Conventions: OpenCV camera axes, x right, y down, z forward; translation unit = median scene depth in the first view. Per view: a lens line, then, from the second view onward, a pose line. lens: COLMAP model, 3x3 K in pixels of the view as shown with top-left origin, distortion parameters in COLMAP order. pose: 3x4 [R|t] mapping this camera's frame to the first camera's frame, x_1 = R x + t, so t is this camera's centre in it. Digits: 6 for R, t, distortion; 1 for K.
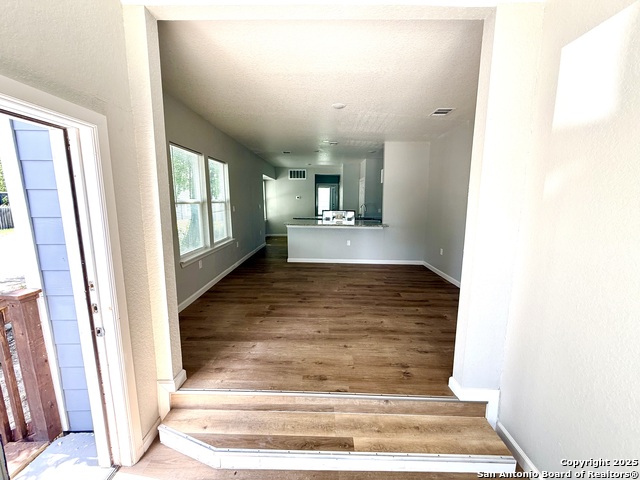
lens RADIAL K [[255.5, 0, 317.6], [0, 255.5, 240.5], [0, 0, 1]] dist [0.000288, -0.000513]
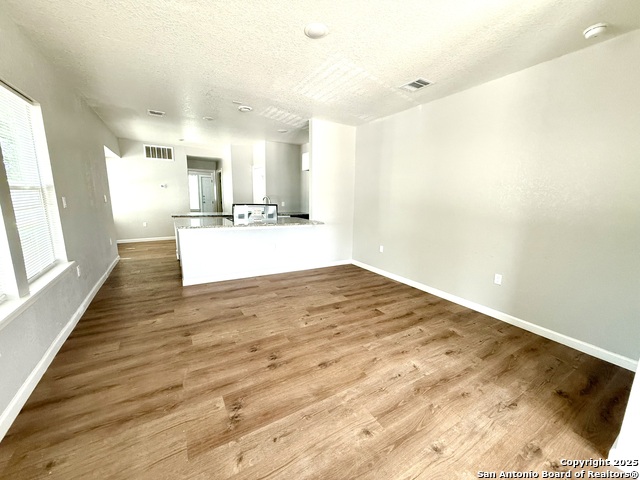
lens RADIAL K [[255.5, 0, 318.3], [0, 255.5, 240.1], [0, 0, 1]] dist [0.000288, -0.000513]
pose [[0.848266, -0.077979, 0.523798, -0.234113], [0.064846, 0.996951, 0.043404, -0.053612], [-0.525585, -0.002852, 0.850736, 0.422916]]
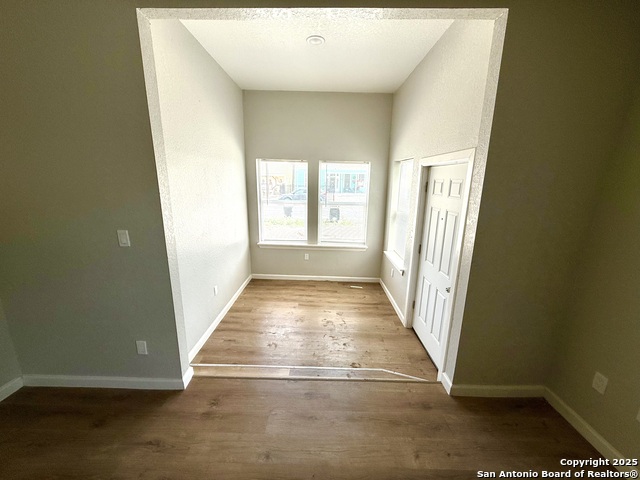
lens RADIAL K [[255.5, 0, 319.1], [0, 255.5, 240.9], [0, 0, 1]] dist [0.000288, -0.000513]
pose [[-0.999756, -0.018843, -0.011562, 0.002069], [-0.021875, 0.918749, 0.394237, -0.193304], [0.003194, 0.394393, -0.918936, 0.868321]]
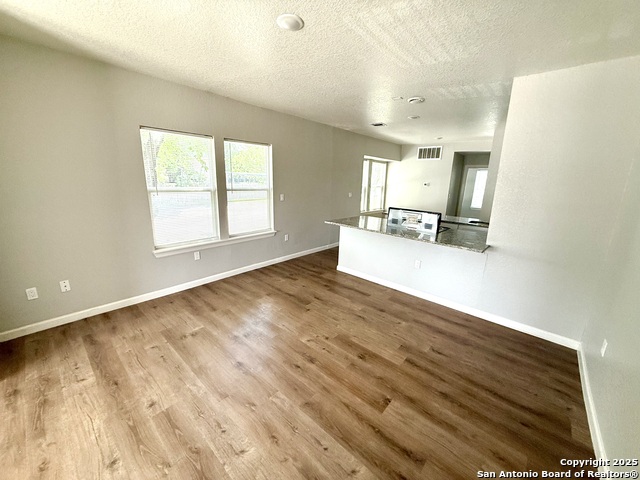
lens RADIAL K [[255.5, 0, 318.7], [0, 255.5, 239.0], [0, 0, 1]] dist [0.000288, -0.000513]
pose [[0.759495, 0.167553, -0.628564, 0.468980], [-0.128190, 0.985862, 0.107904, -0.127413], [0.637757, -0.001377, 0.770236, 0.546059]]
